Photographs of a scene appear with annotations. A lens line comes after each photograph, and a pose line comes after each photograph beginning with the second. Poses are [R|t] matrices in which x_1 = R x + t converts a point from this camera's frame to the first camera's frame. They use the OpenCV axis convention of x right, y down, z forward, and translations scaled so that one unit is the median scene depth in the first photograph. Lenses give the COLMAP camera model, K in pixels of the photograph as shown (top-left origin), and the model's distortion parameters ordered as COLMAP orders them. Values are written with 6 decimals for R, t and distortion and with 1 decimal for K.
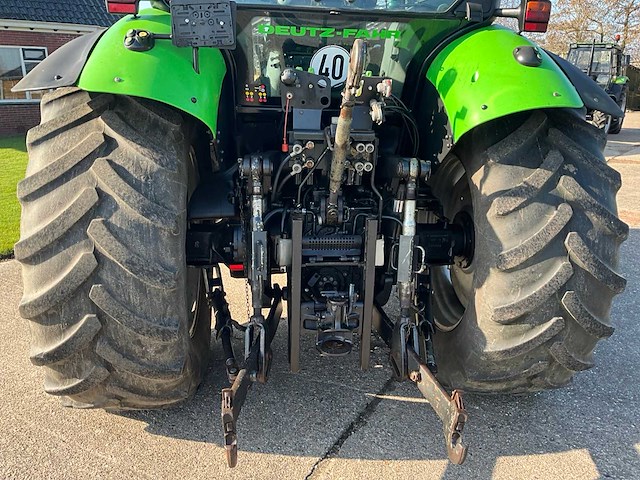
lens RADIAL K [[523.0, 0, 320.0], [0, 523.0, 240.0], [0, 0, 1]] dist [0.098152, -0.183053]
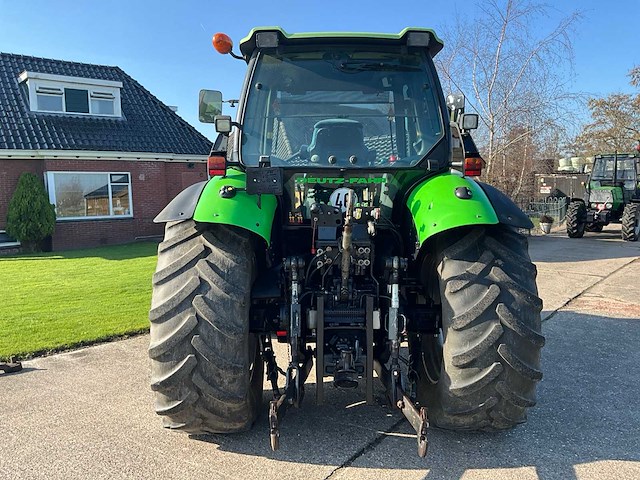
lens RADIAL K [[523.0, 0, 320.0], [0, 523.0, 240.0], [0, 0, 1]] dist [0.098152, -0.183053]
pose [[0.995056, -0.018084, -0.097659, 0.108344], [-0.001554, 0.980328, -0.197370, 0.100788], [0.099307, 0.196546, 0.975453, -0.533392]]
